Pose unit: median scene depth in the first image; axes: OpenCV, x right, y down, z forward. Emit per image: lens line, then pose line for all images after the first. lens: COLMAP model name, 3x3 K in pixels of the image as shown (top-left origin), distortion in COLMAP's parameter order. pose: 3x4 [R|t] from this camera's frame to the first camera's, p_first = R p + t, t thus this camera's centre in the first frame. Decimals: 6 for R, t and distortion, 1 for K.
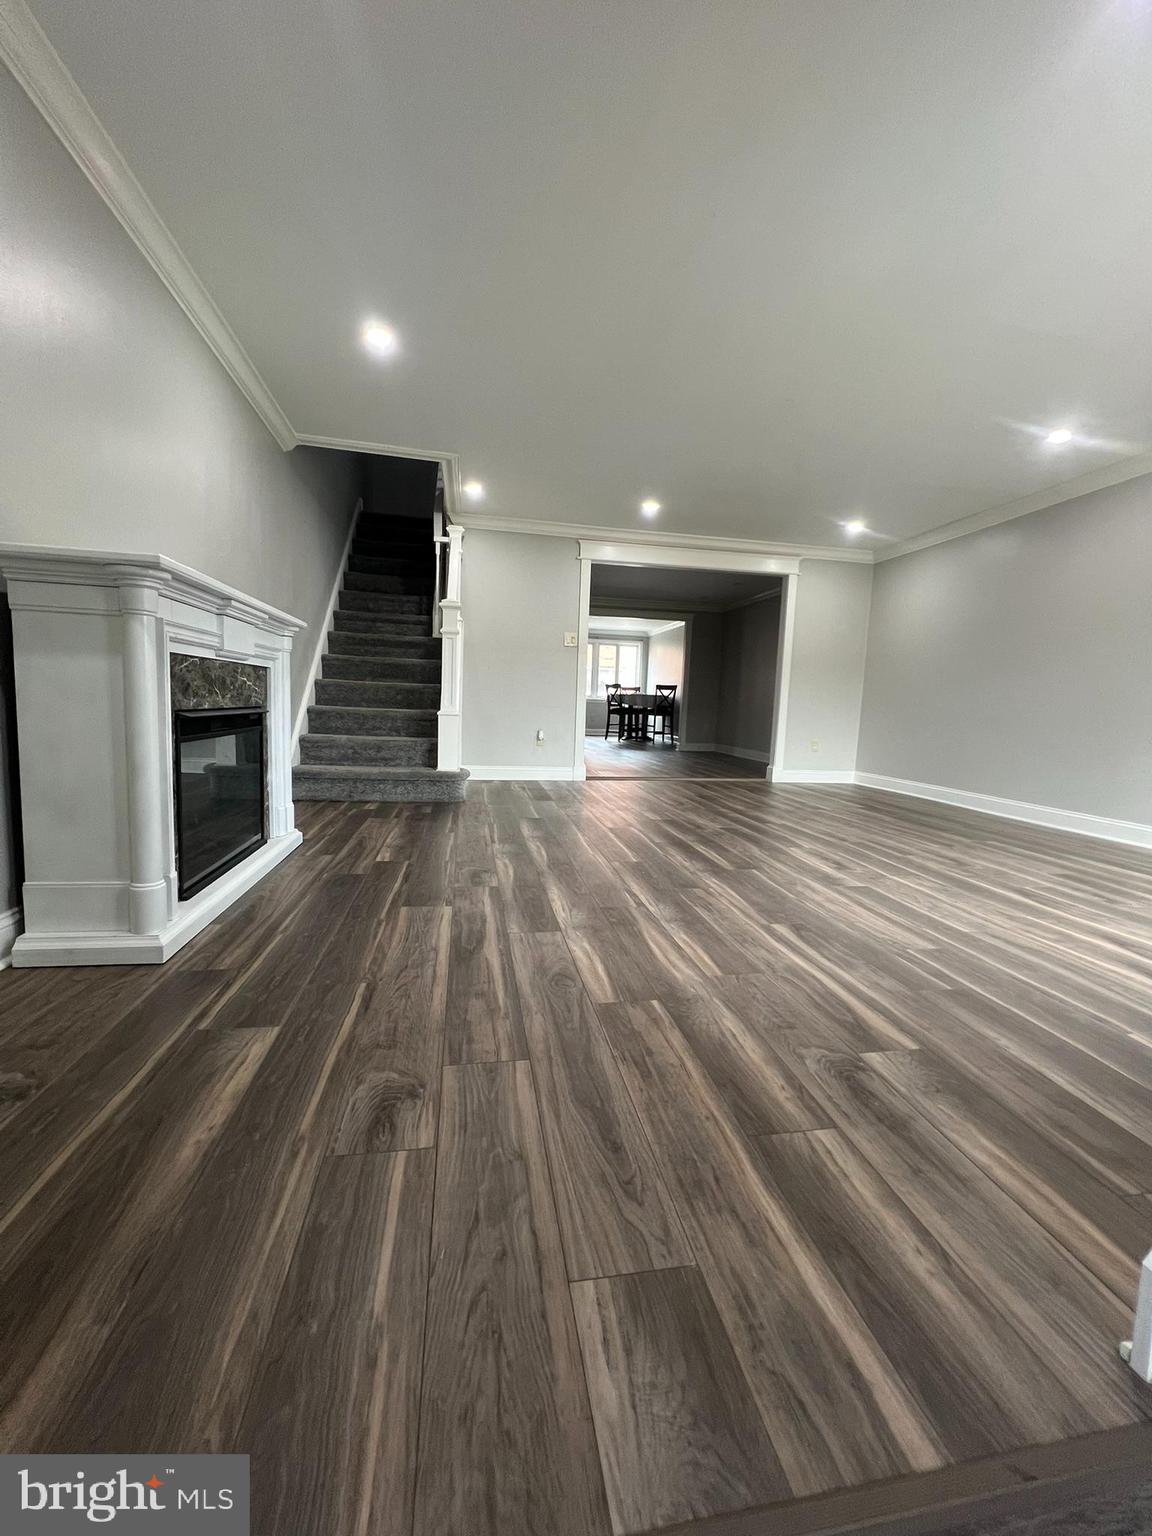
lens RADIAL K [[614.8, 0, 582.8], [0, 614.8, 764.5], [0, 0, 1]] dist [-0.002449, 0.000997]
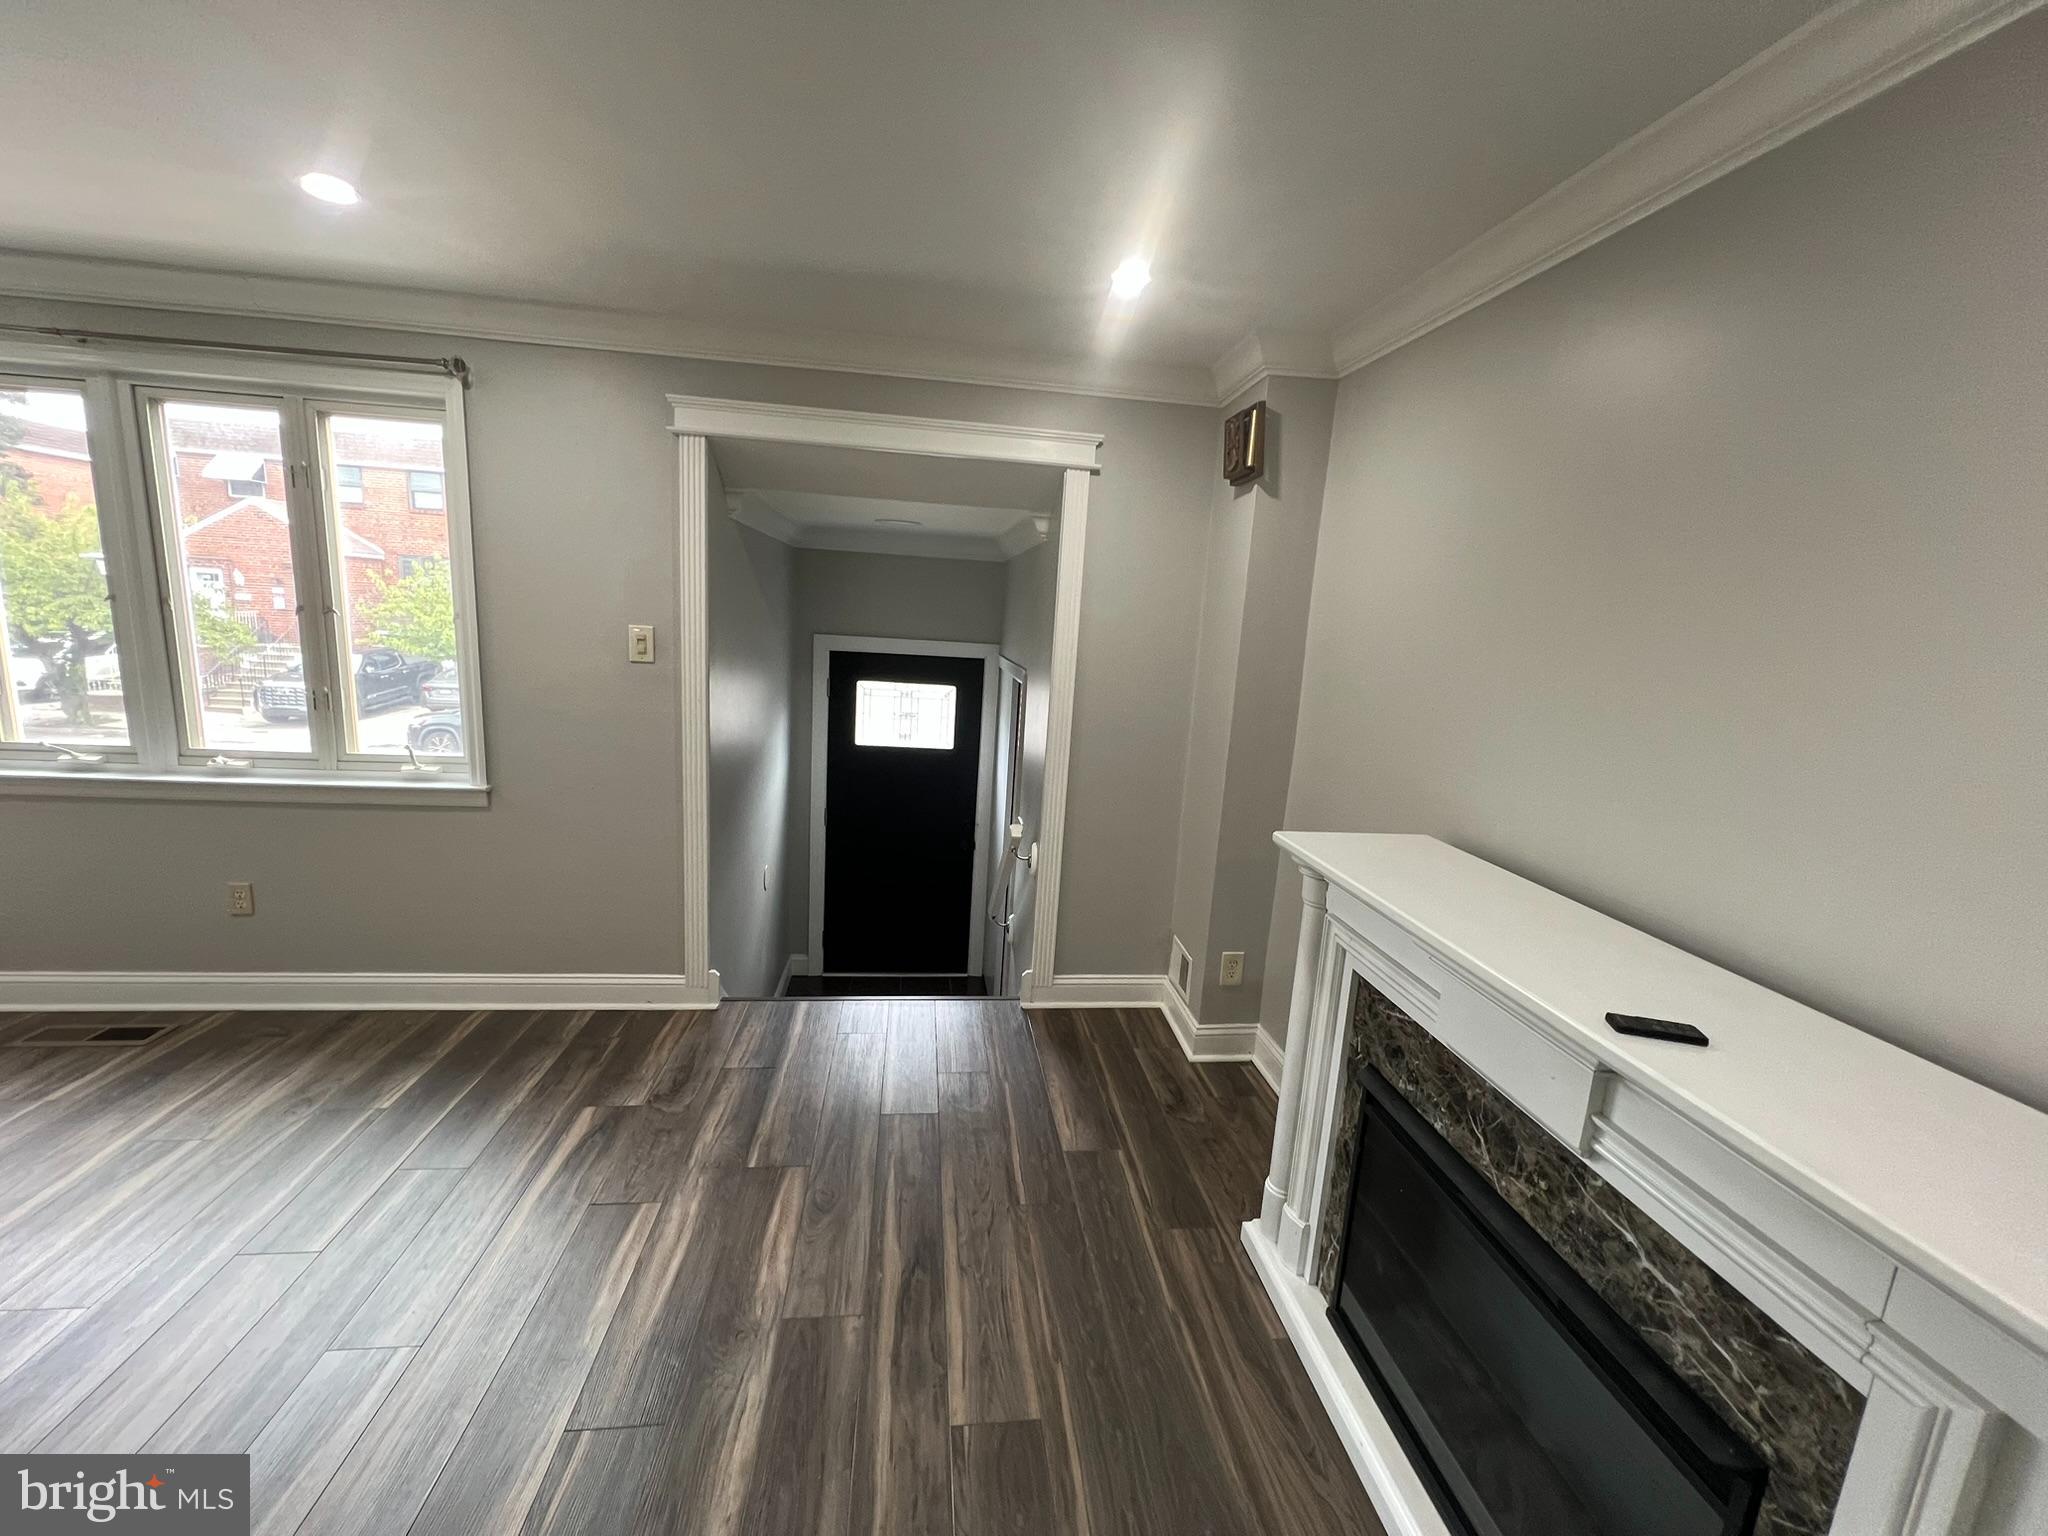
lens RADIAL K [[819.7, 0, 1023.3], [0, 819.7, 760.8], [0, 0, 1]] dist [-0.002449, 0.000997]
pose [[-0.993294, -0.105966, 0.046233, -0.282917], [-0.089003, 0.956103, 0.279188, -0.599457], [-0.073788, 0.273201, -0.959123, 1.739283]]
